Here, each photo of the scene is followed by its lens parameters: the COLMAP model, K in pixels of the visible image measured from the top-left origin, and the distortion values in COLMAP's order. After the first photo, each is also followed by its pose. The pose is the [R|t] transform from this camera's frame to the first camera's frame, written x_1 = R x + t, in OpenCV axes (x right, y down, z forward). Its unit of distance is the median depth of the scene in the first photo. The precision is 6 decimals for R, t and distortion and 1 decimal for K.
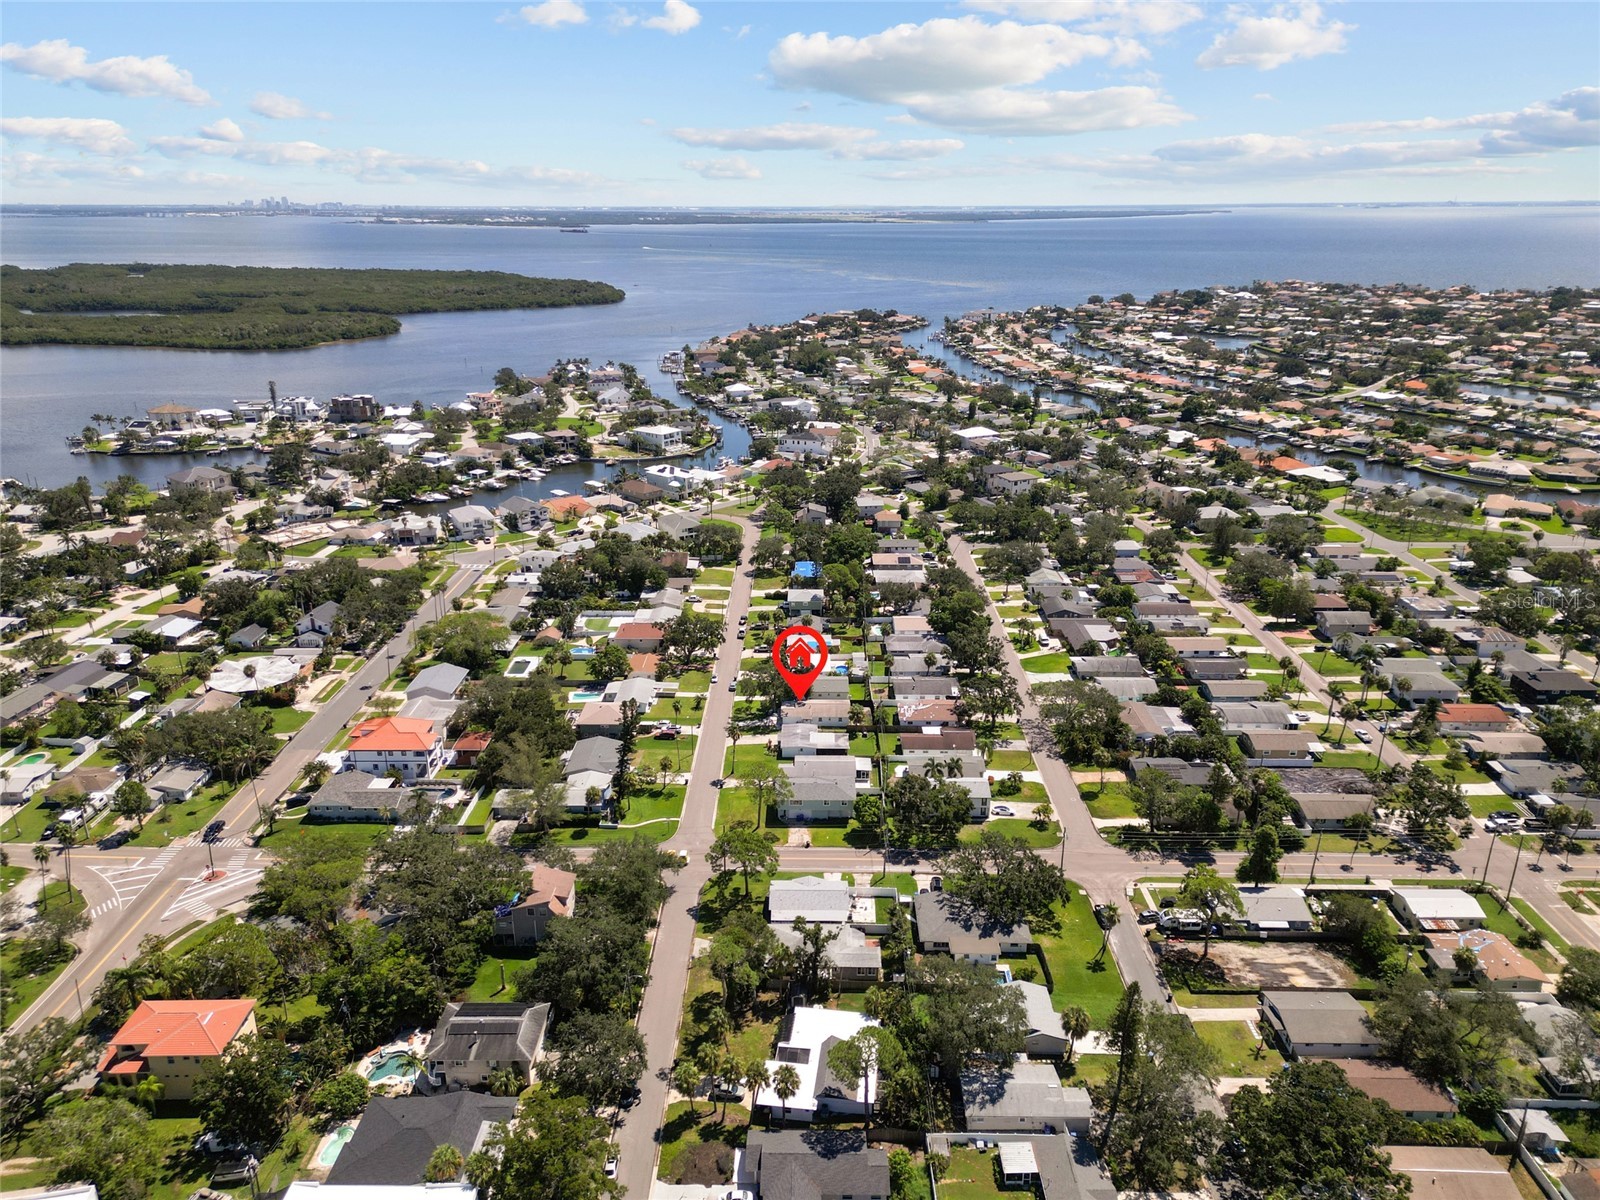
lens RADIAL K [[1117.1, 0, 796.8], [0, 1117.1, 604.2], [0, 0, 1]] dist [0.076698, -0.082118]
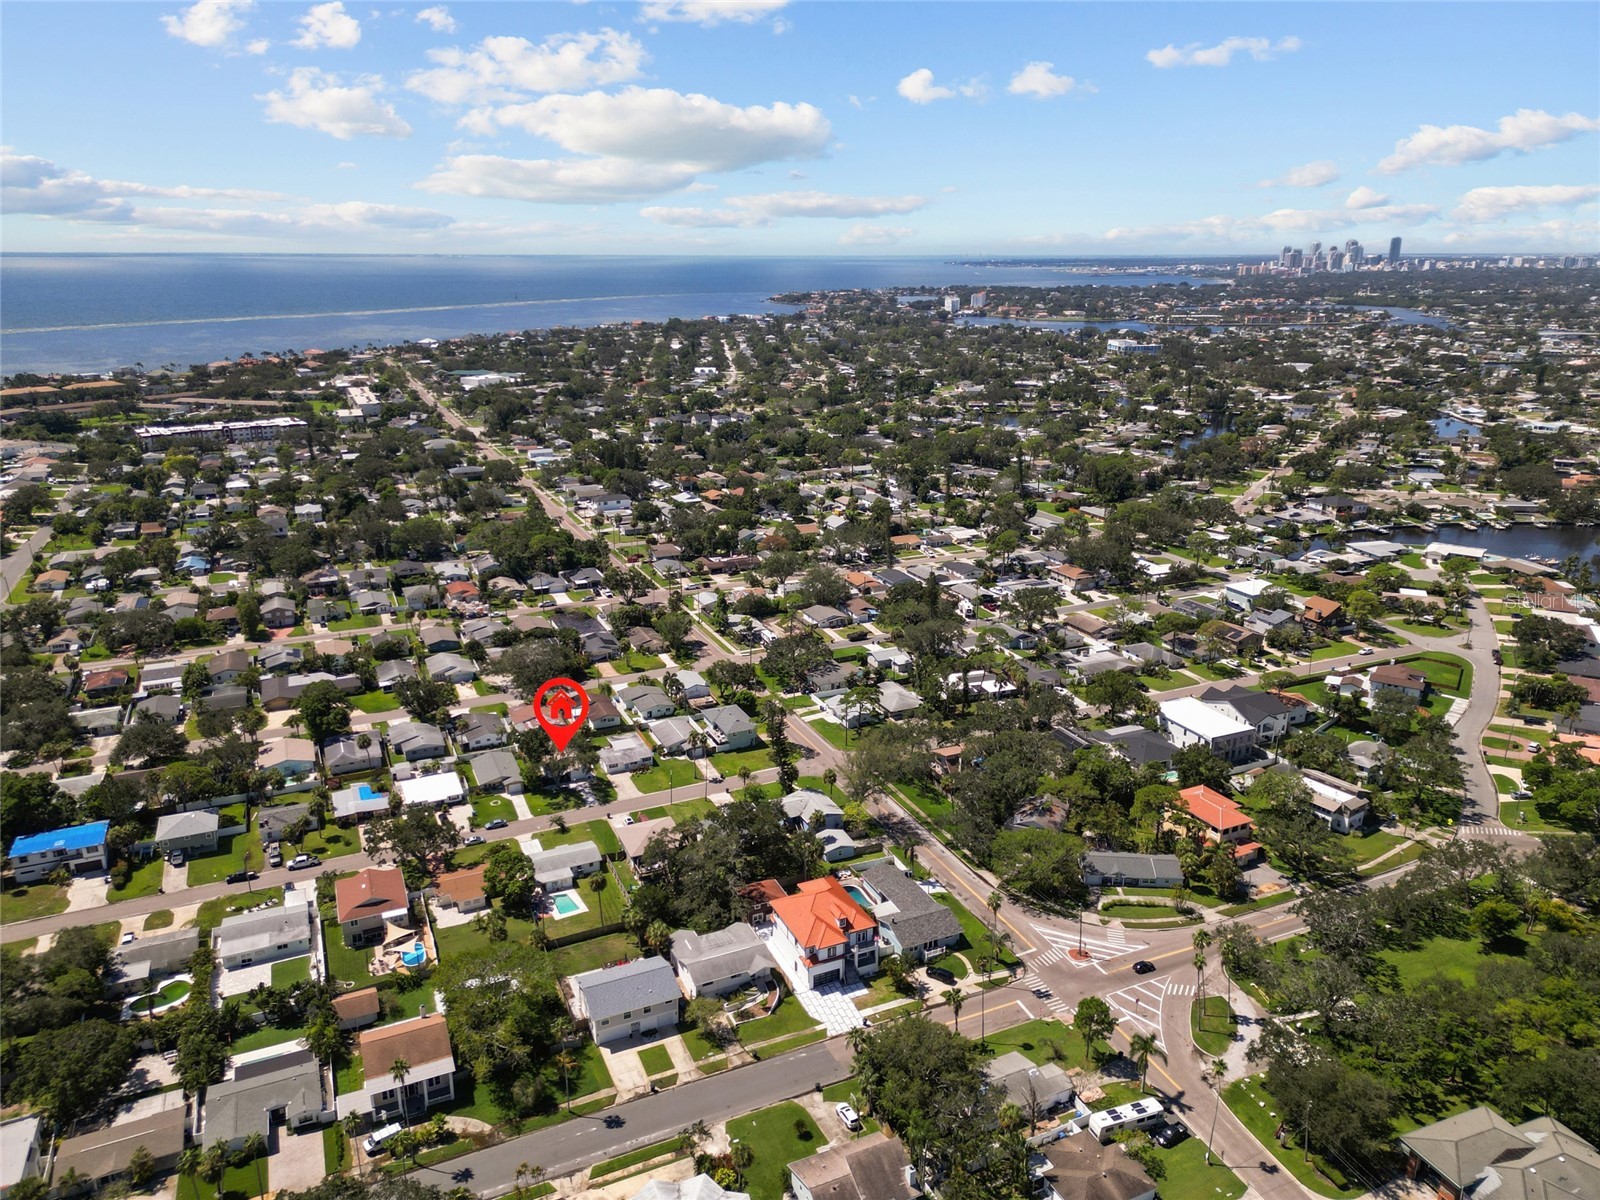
lens RADIAL K [[1117.1, 0, 796.8], [0, 1117.1, 604.2], [0, 0, 1]] dist [0.076698, -0.082118]
pose [[-0.418614, -0.274183, 0.865787, -0.967924], [0.306492, 0.854753, 0.418880, -0.406862], [-0.854883, 0.440706, -0.273776, 1.116341]]
